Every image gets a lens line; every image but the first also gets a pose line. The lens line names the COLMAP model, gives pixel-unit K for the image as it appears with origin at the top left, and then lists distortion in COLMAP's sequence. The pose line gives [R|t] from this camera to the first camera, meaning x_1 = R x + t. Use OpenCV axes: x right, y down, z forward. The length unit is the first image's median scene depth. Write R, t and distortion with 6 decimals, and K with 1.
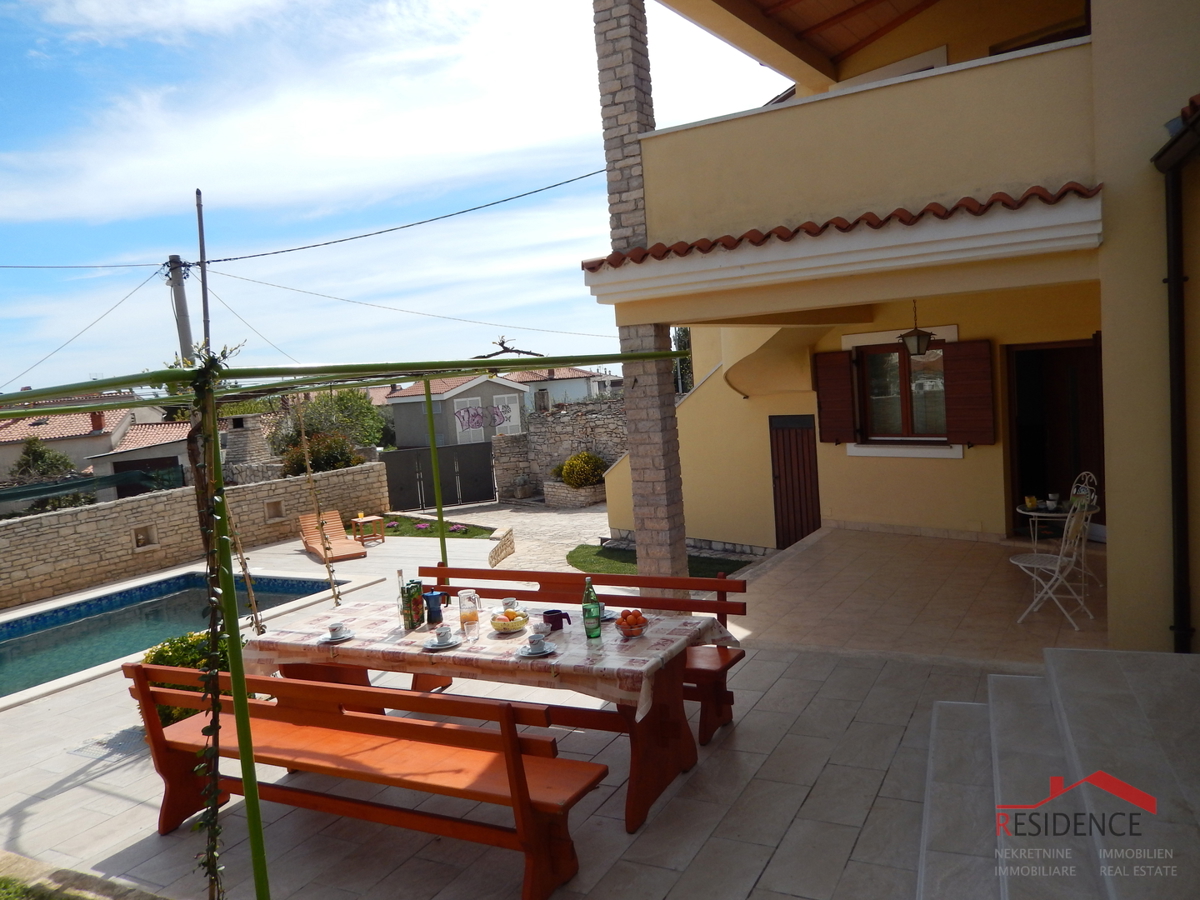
lens RADIAL K [[905.3, 0, 597.9], [0, 905.3, 445.9], [0, 0, 1]] dist [0.034310, -0.001963]
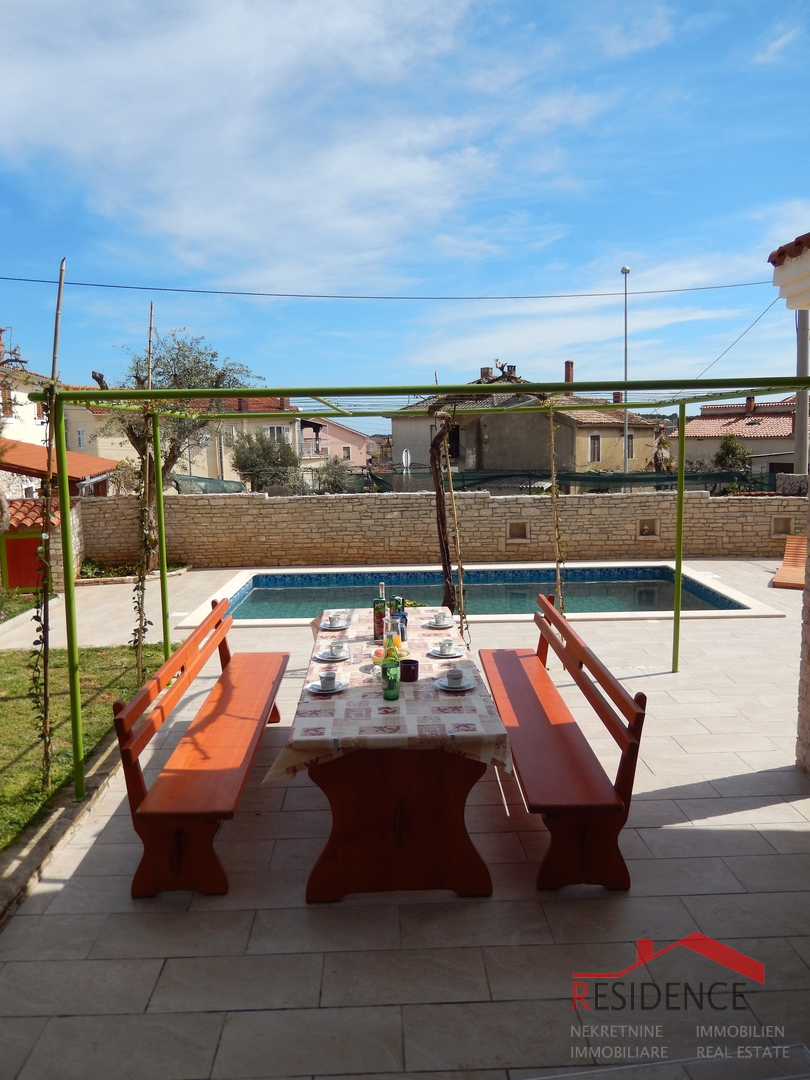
lens RADIAL K [[814.8, 0, 404.2], [0, 814.8, 543.9], [0, 0, 1]] dist [0.034310, -0.001963]
pose [[0.497515, 0.195346, -0.845174, 0.233792], [-0.094217, 0.980719, 0.171214, -0.029325], [0.862324, -0.005552, 0.506327, 0.210408]]
